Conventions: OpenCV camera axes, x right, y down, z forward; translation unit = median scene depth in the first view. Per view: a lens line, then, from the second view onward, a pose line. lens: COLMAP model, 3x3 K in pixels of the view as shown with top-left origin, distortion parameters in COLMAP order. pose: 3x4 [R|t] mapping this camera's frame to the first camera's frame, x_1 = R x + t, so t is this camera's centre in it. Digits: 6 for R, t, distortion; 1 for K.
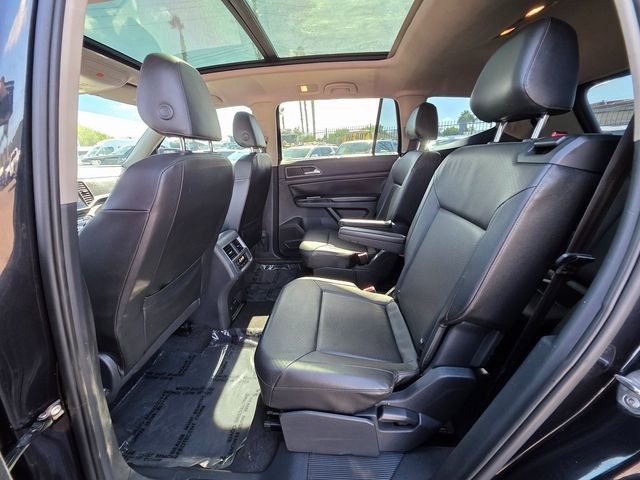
lens RADIAL K [[254.3, 0, 321.9], [0, 254.3, 241.6], [0, 0, 1]] dist [0.000906, 0.000849]
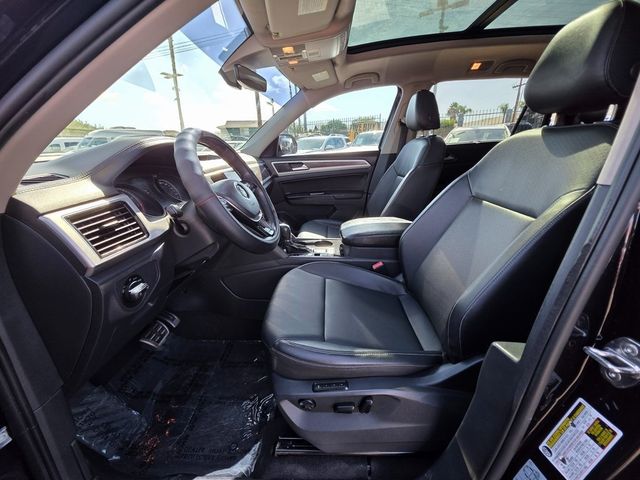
lens RADIAL K [[254.3, 0, 322.3], [0, 254.3, 239.6], [0, 0, 1]] dist [0.000906, 0.000849]
pose [[0.998370, -0.019894, 0.053493, -0.553782], [0.018816, 0.999611, 0.020577, 0.005984], [-0.053881, -0.019537, 0.998356, 0.065679]]
